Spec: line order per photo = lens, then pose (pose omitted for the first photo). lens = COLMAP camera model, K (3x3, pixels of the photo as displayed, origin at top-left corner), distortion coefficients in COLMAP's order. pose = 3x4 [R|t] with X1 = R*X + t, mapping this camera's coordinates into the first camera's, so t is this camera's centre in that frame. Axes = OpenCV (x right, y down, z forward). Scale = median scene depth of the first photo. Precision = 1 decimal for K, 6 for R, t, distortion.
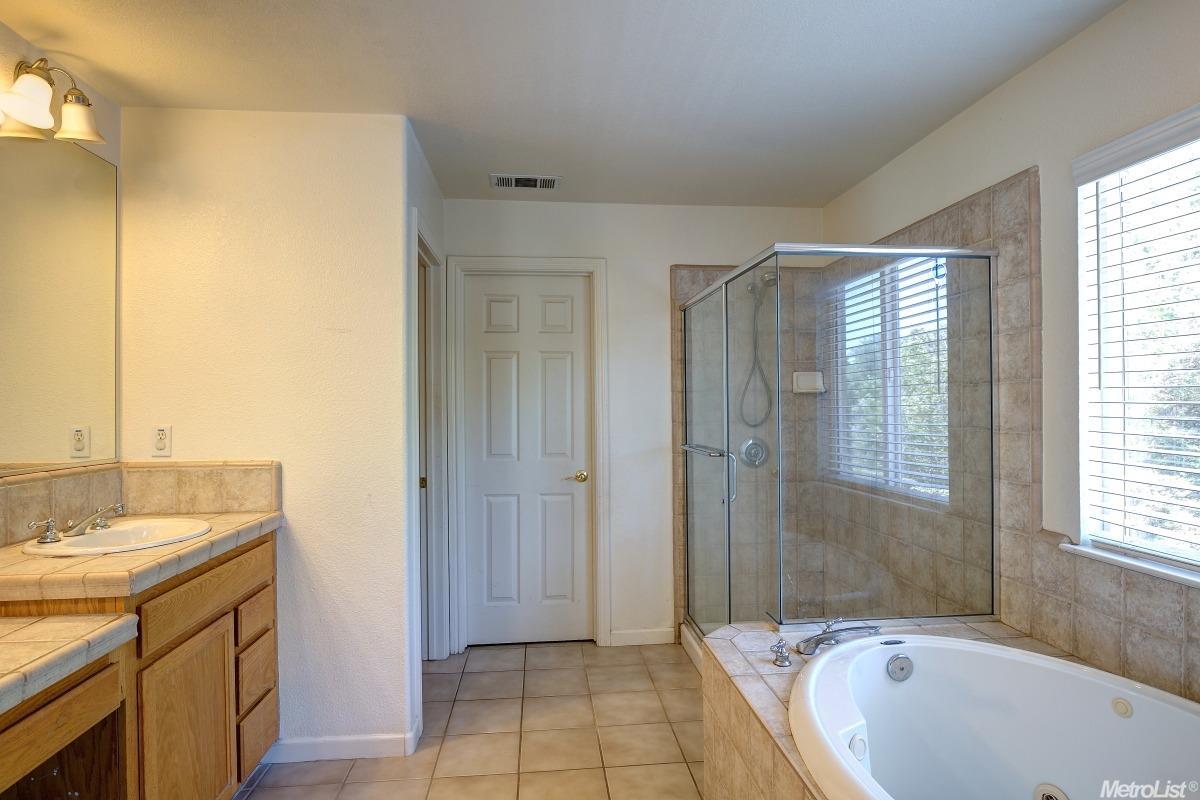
lens RADIAL K [[628.7, 0, 607.0], [0, 628.7, 403.1], [0, 0, 1]] dist [-0.023049, 0.000821]
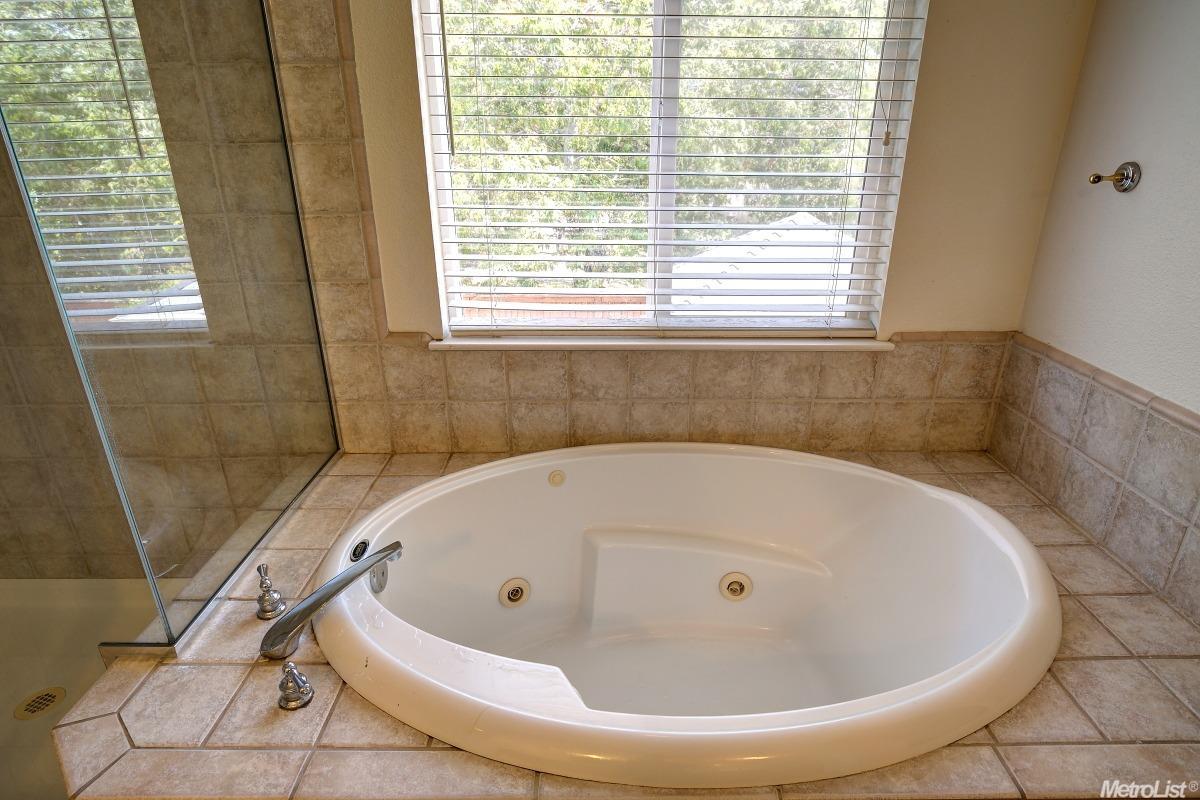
lens RADIAL K [[628.7, 0, 607.0], [0, 628.7, 403.1], [0, 0, 1]] dist [-0.023049, 0.000821]
pose [[0.097549, -0.357805, 0.928687, -0.093235], [-0.004254, 0.932979, 0.359906, -0.014360], [-0.995222, -0.039059, 0.089489, 0.633194]]
